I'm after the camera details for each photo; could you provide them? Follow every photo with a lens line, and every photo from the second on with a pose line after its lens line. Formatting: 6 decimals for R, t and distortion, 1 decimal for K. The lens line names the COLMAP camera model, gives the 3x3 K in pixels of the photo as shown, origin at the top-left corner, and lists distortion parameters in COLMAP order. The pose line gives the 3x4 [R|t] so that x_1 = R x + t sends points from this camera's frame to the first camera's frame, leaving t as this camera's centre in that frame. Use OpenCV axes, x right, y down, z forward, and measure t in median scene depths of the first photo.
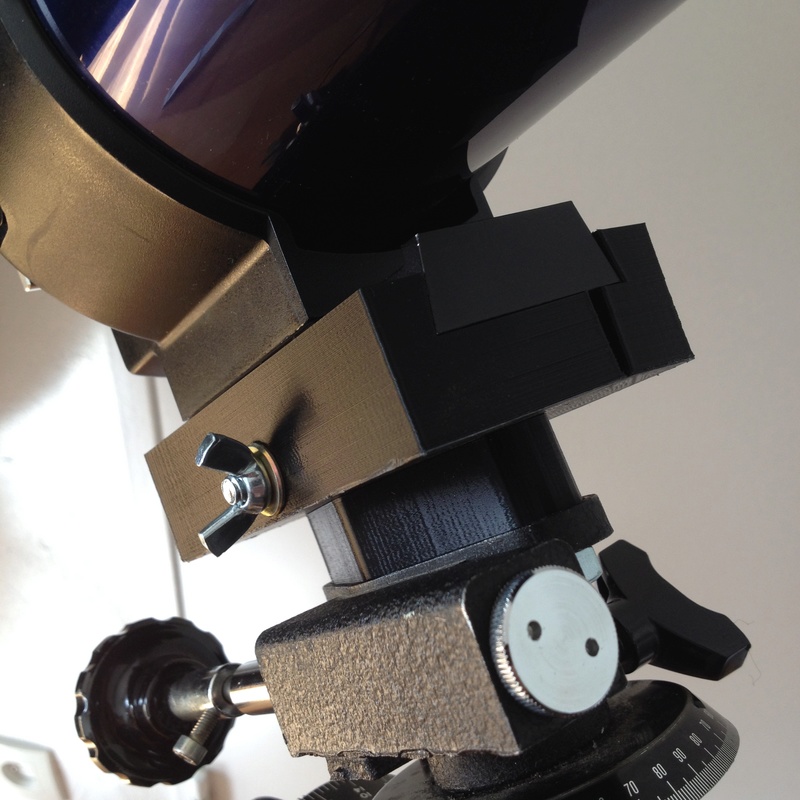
lens RADIAL K [[1056.2, 0, 400.0], [0, 1056.2, 400.0], [0, 0, 1]] dist [0.082066, -0.405313]
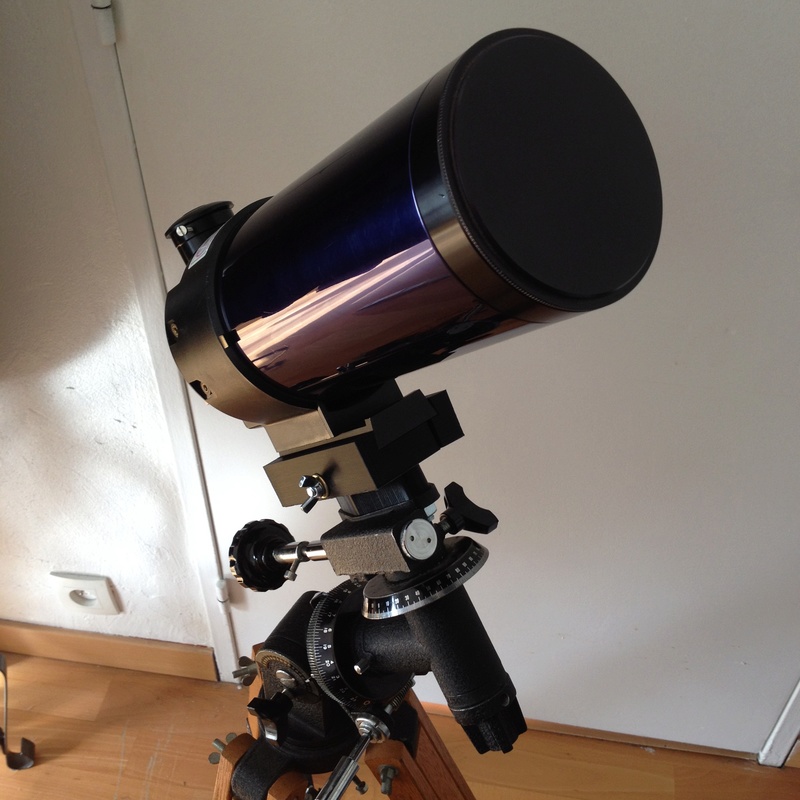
lens RADIAL K [[1056.2, 0, 400.0], [0, 1056.2, 400.0], [0, 0, 1]] dist [0.082066, -0.405313]
pose [[0.994454, -0.084275, 0.062928, -0.076079], [0.070878, 0.979019, 0.191044, -0.706346], [-0.077708, -0.185524, 0.979562, -1.840997]]
